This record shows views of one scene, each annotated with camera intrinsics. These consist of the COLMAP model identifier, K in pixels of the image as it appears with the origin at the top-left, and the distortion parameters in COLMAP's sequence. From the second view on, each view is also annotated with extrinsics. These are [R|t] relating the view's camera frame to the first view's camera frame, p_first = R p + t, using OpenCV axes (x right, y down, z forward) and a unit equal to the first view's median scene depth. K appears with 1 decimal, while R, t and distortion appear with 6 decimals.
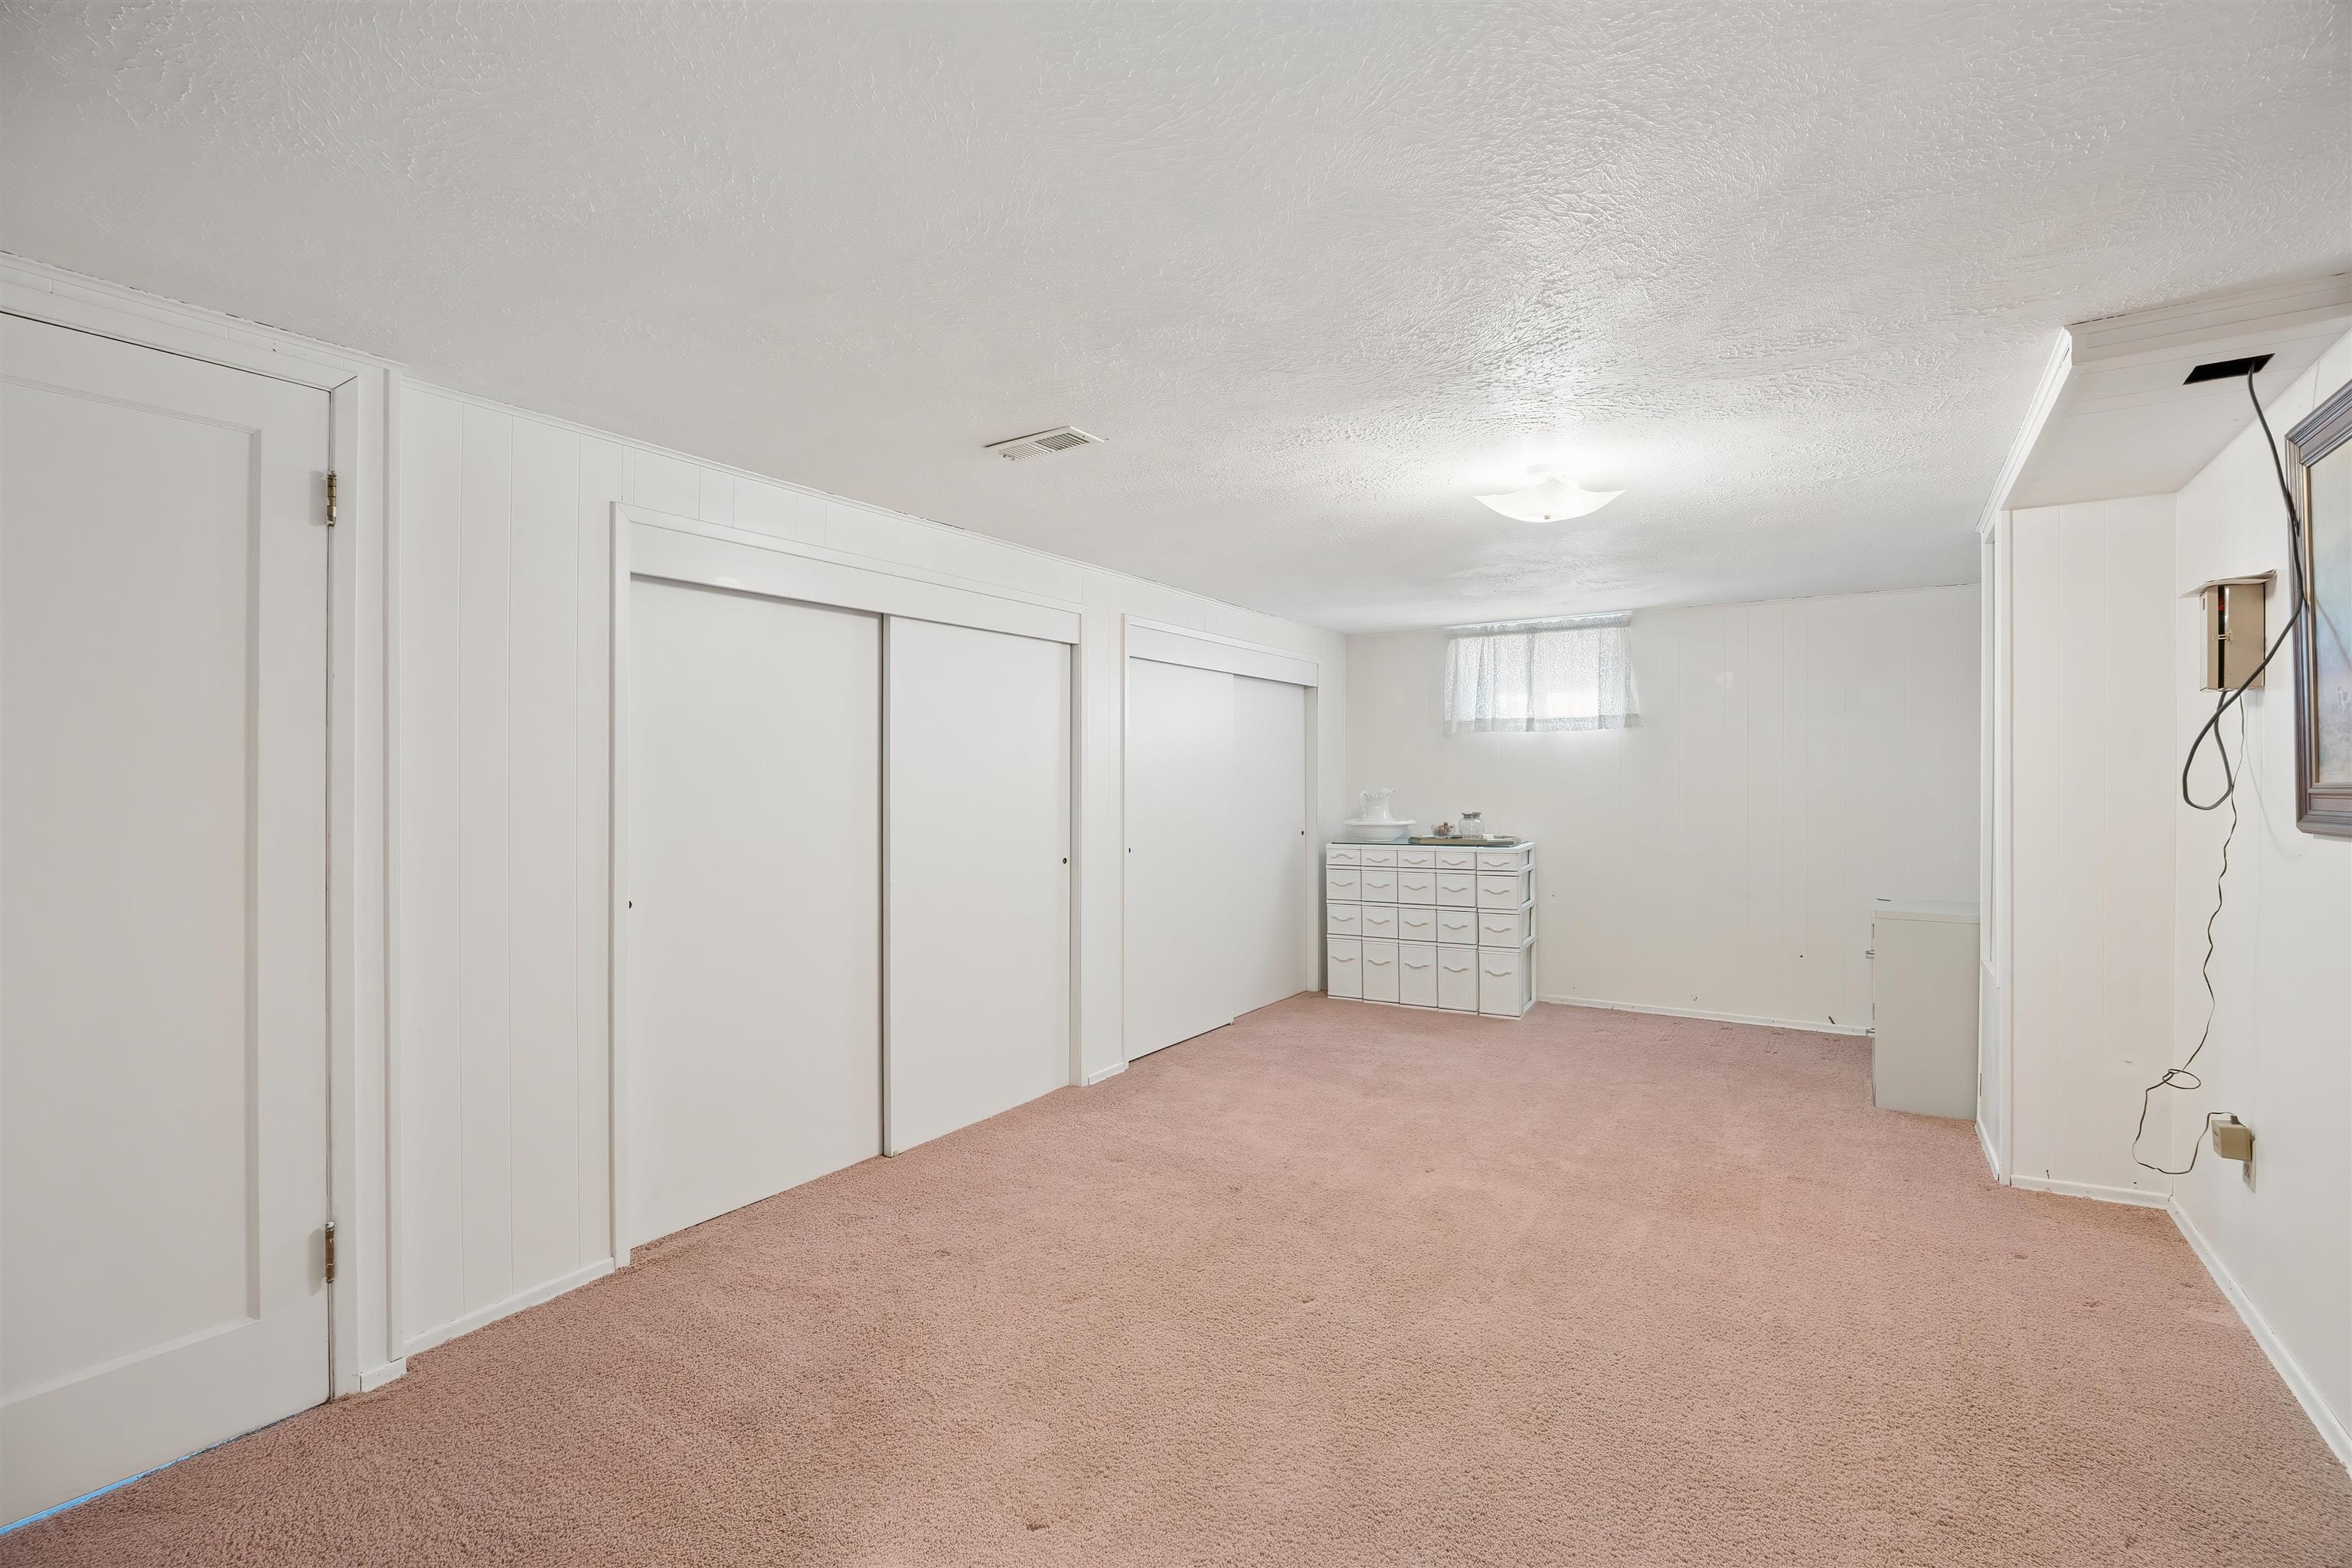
lens RADIAL K [[1016.6, 0, 1176.9], [0, 1016.6, 781.3], [0, 0, 1]] dist [-0.016440, -0.000379]
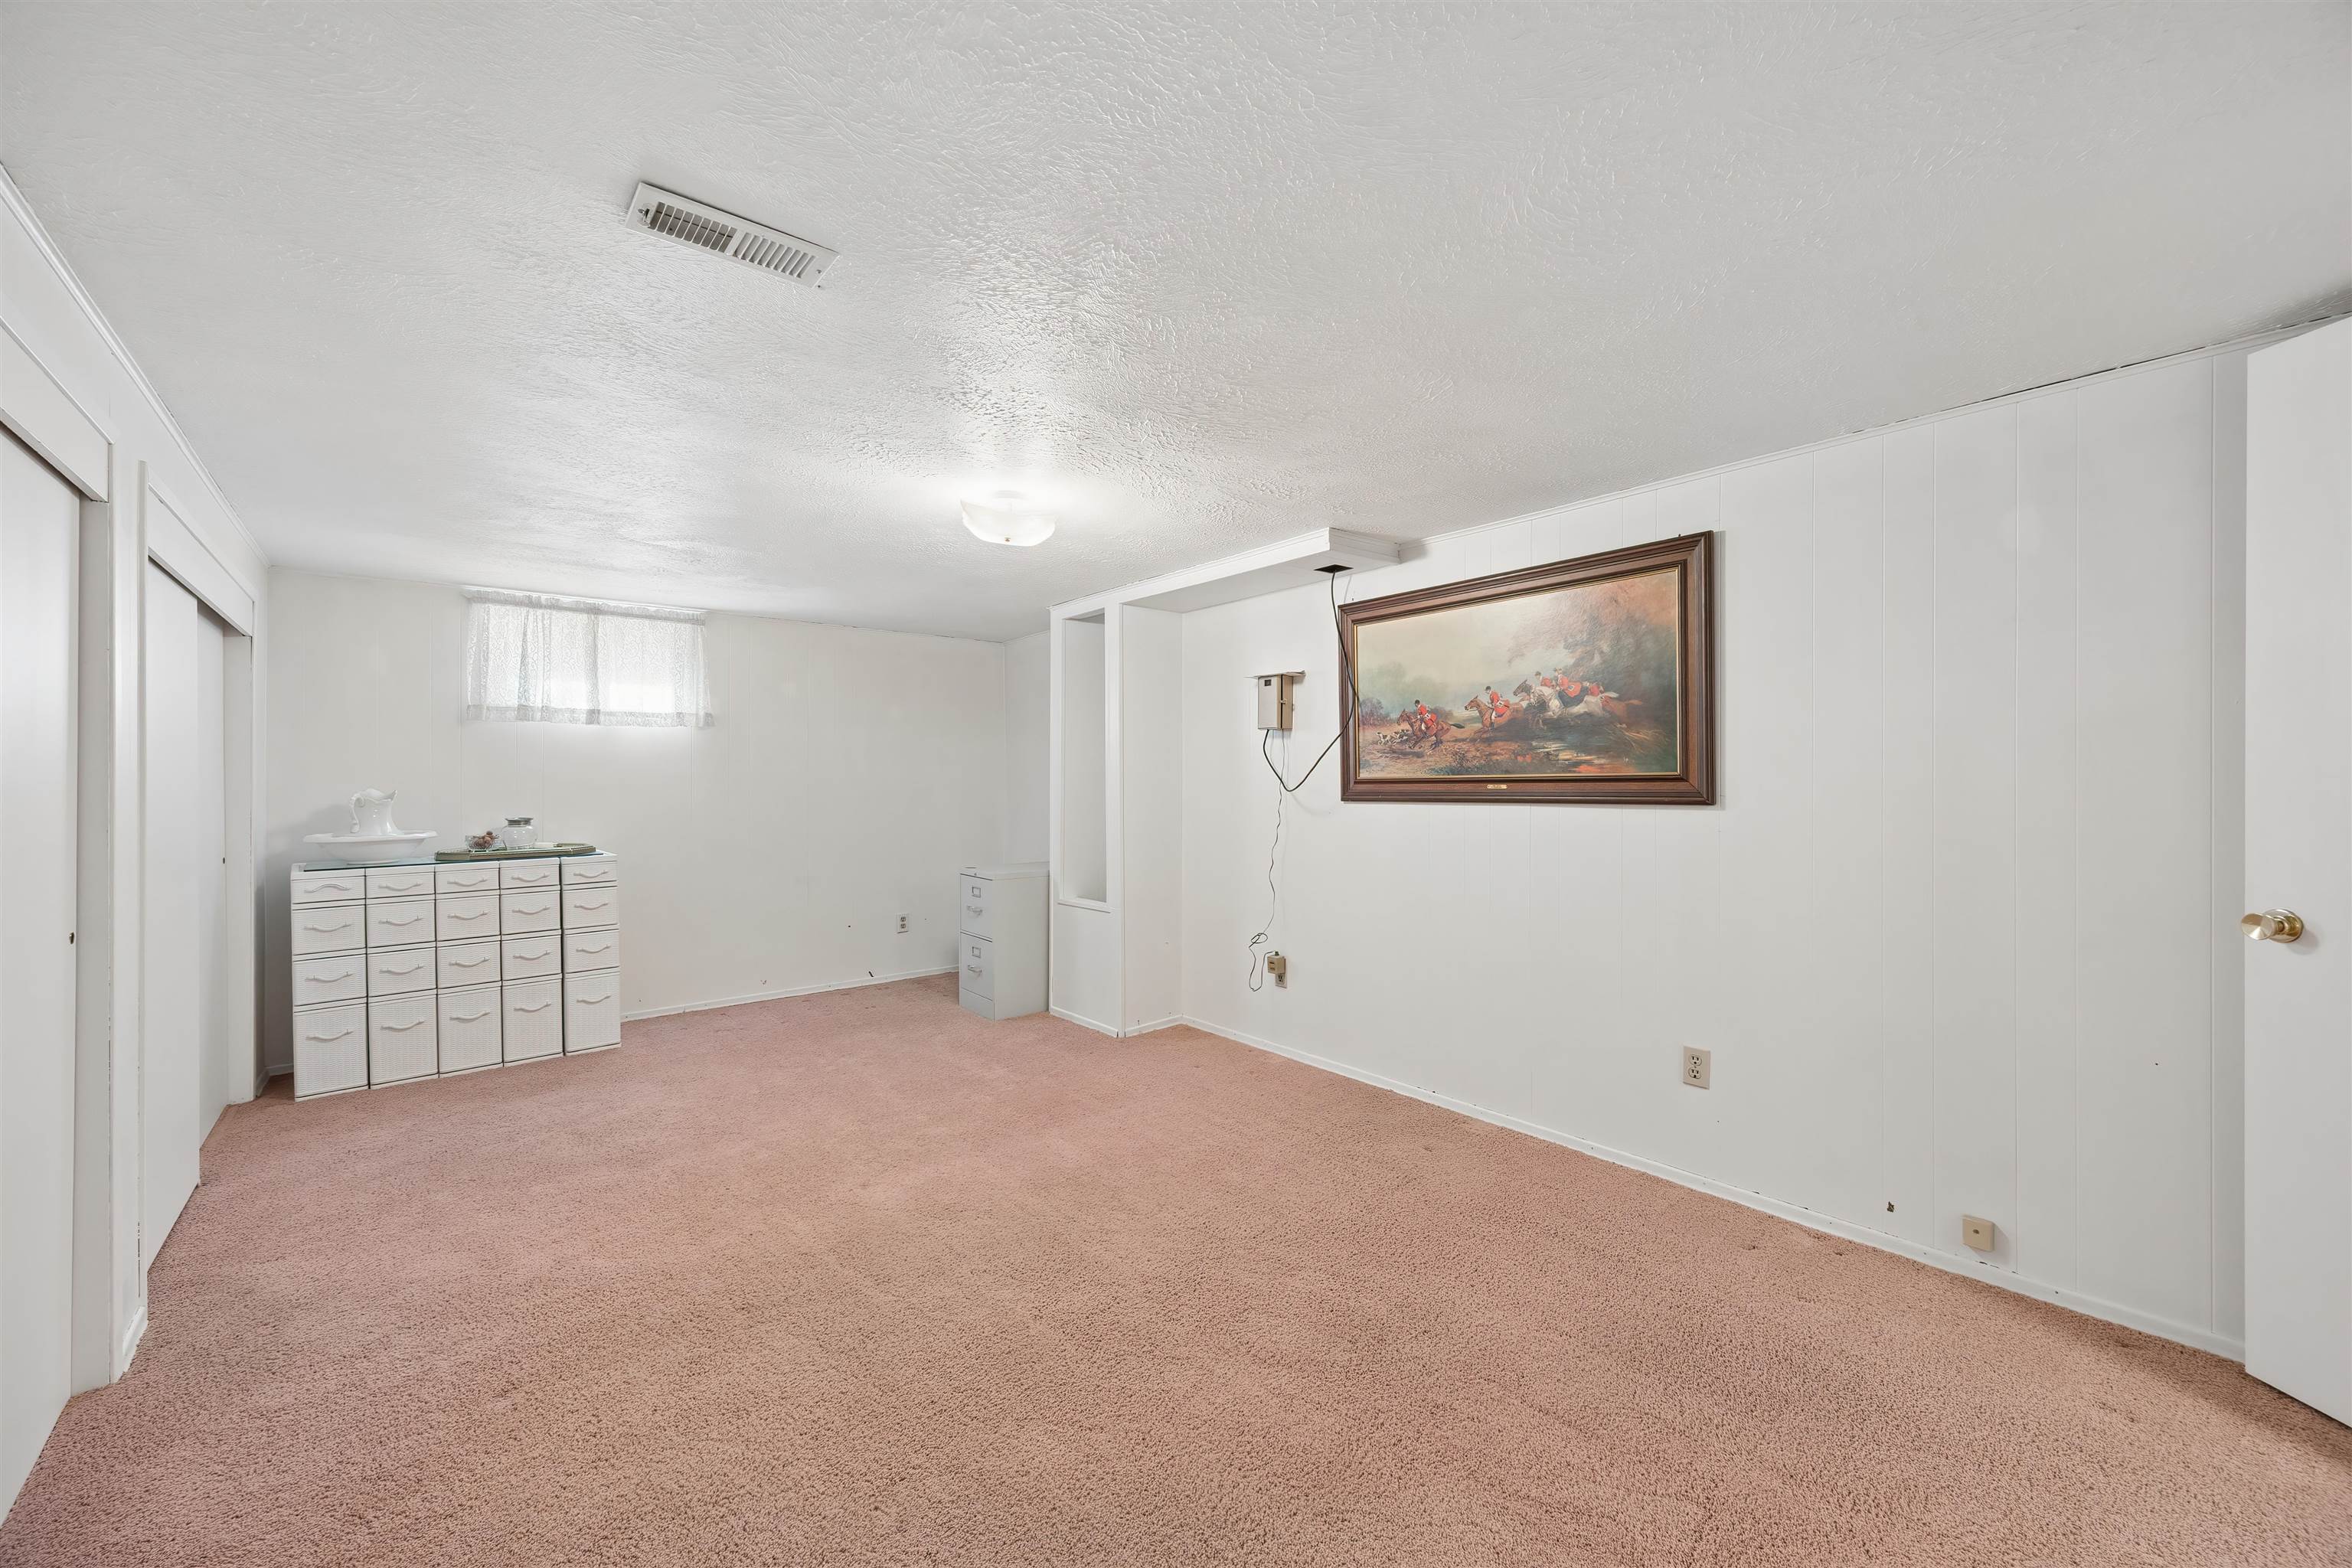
lens RADIAL K [[938.6, 0, 1177.3], [0, 938.6, 779.5], [0, 0, 1]] dist [0.003953, -0.000049]
pose [[0.281680, 0.003019, 0.959504, -0.304864], [0.003416, 0.999986, -0.004149, 0.004619], [-0.959502, 0.004446, 0.281666, 0.279849]]
